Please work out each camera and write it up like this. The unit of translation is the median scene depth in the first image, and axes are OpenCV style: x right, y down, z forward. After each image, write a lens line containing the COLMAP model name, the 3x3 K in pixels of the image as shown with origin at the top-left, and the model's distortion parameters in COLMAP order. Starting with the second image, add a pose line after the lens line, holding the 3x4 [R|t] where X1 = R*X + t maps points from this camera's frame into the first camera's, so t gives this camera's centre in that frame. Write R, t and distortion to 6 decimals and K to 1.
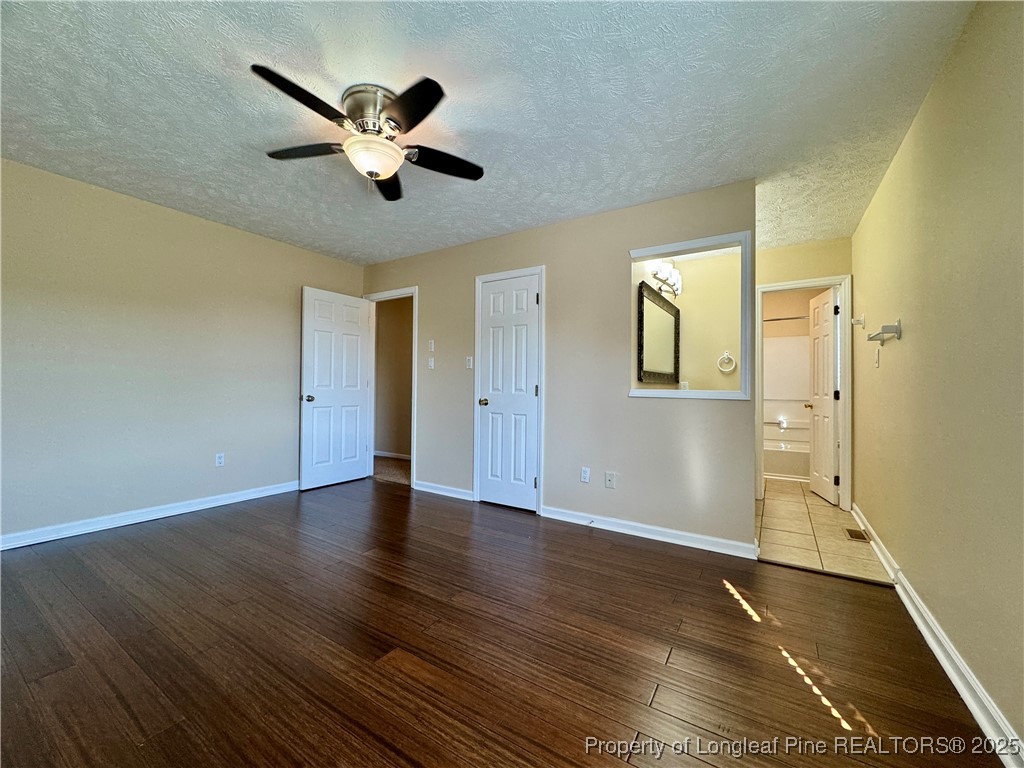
lens RADIAL K [[410.0, 0, 510.0], [0, 410.0, 382.8], [0, 0, 1]] dist [-0.000251, -0.000027]
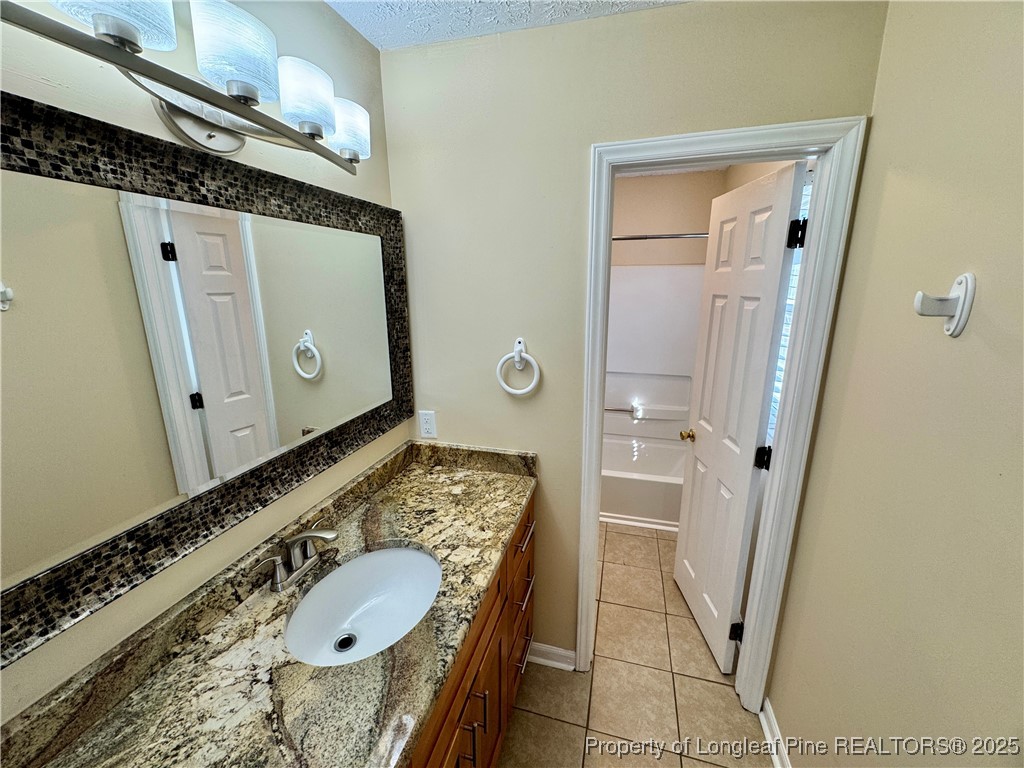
lens RADIAL K [[410.0, 0, 511.0], [0, 410.0, 380.8], [0, 0, 1]] dist [-0.000251, -0.000027]
pose [[0.955948, -0.078802, 0.282759, 0.418085], [0.008186, 0.970074, 0.242672, -0.130726], [-0.293421, -0.229667, 0.927986, 0.659122]]
